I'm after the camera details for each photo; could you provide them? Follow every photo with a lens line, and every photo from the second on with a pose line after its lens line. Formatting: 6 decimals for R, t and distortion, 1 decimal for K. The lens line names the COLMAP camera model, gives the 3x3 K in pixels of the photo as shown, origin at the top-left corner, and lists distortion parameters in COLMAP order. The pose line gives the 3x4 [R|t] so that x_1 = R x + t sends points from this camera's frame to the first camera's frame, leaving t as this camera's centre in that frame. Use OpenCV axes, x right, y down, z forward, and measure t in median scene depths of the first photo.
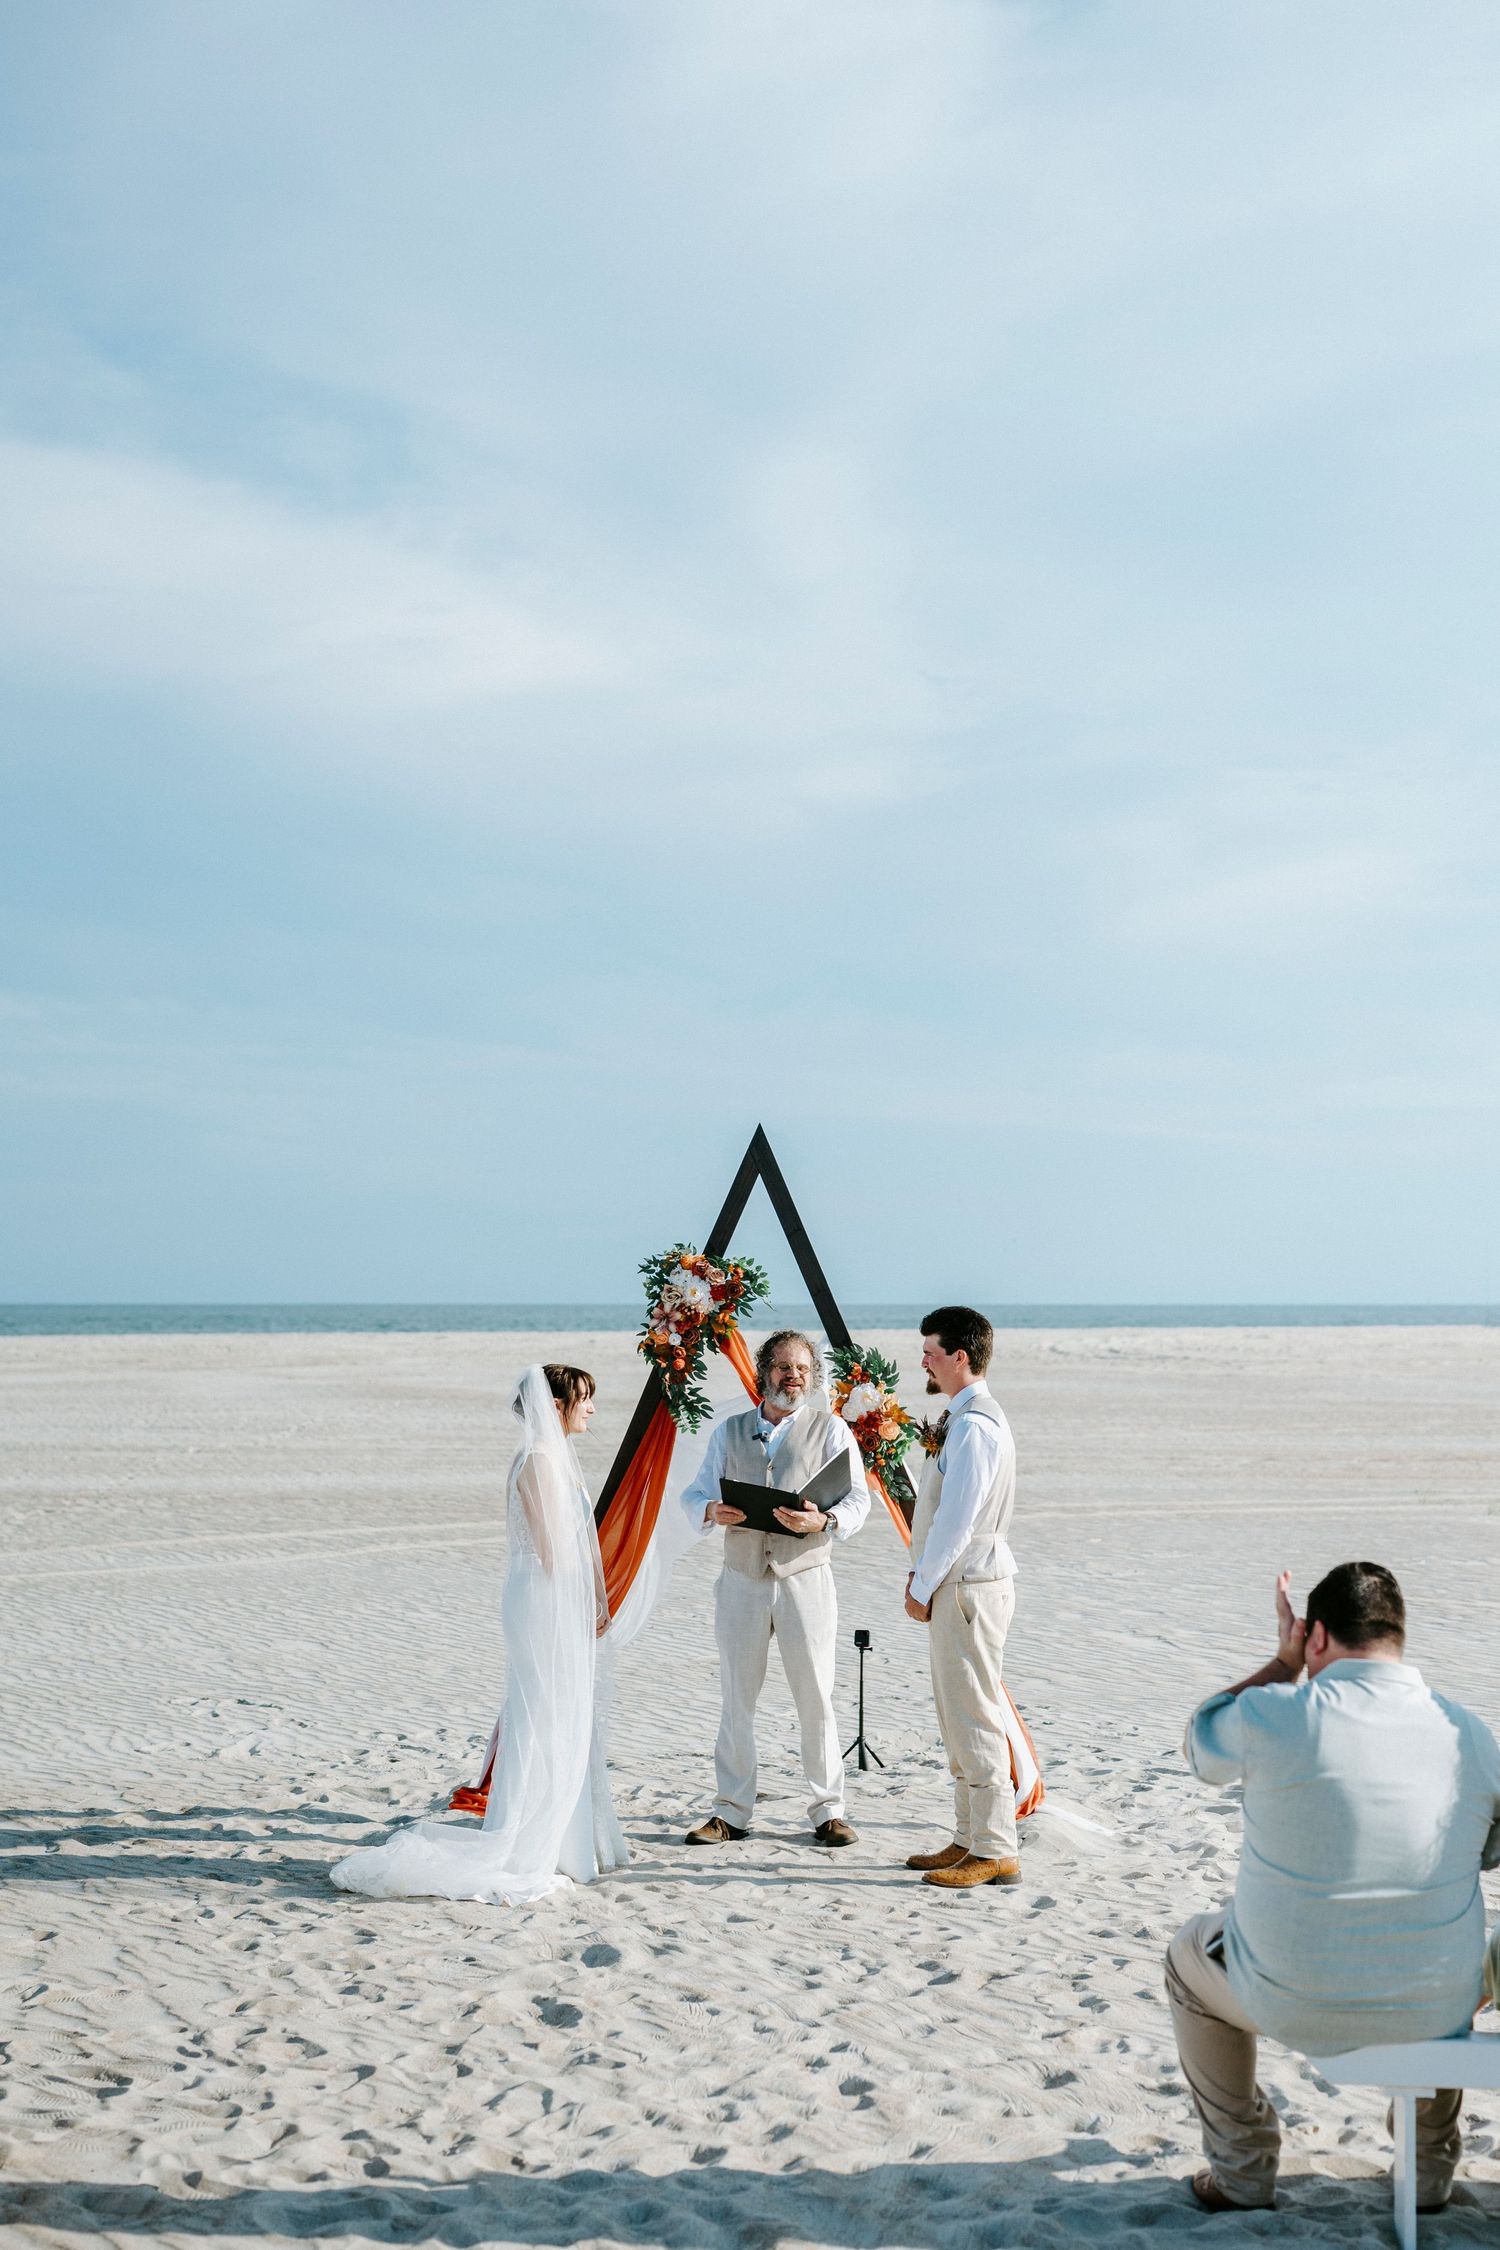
lens RADIAL K [[3729.5, 0, 788.3], [0, 3729.5, 1210.5], [0, 0, 1]] dist [0.045864, 0.000000]
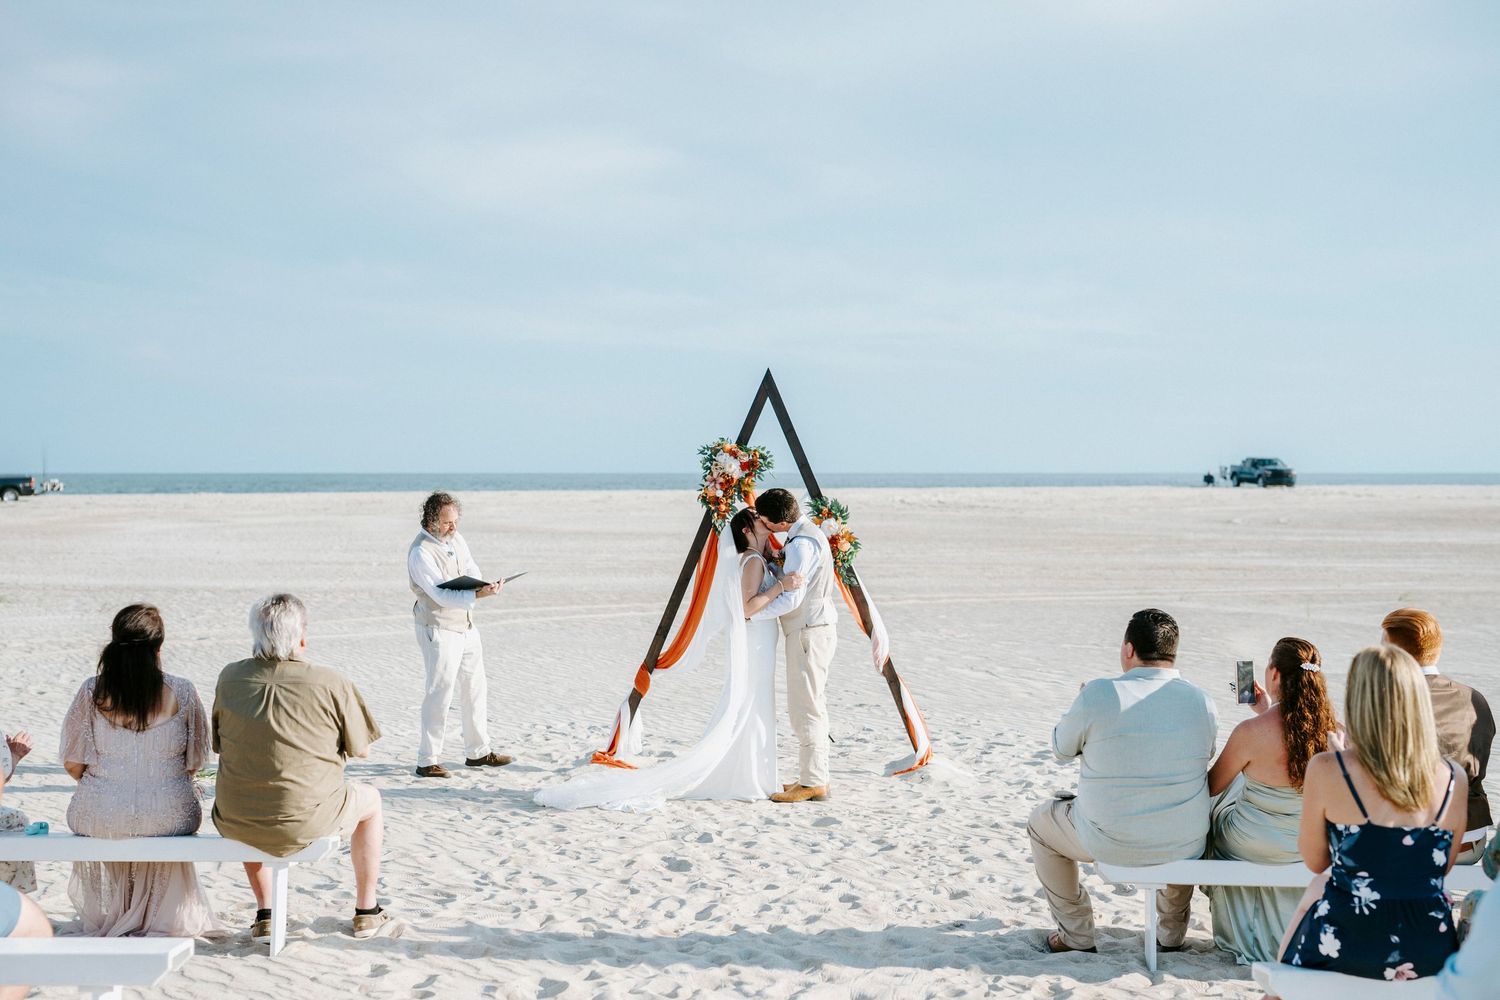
lens RADIAL K [[2486.3, 0, 749.4], [0, 2486.3, 507.1], [0, 0, 1]] dist [0.045864, 0.000000]
pose [[0.999838, -0.001160, 0.017960, -0.037210], [0.000462, 0.999246, 0.038833, -0.003839], [-0.017992, -0.038818, 0.999084, -0.151437]]
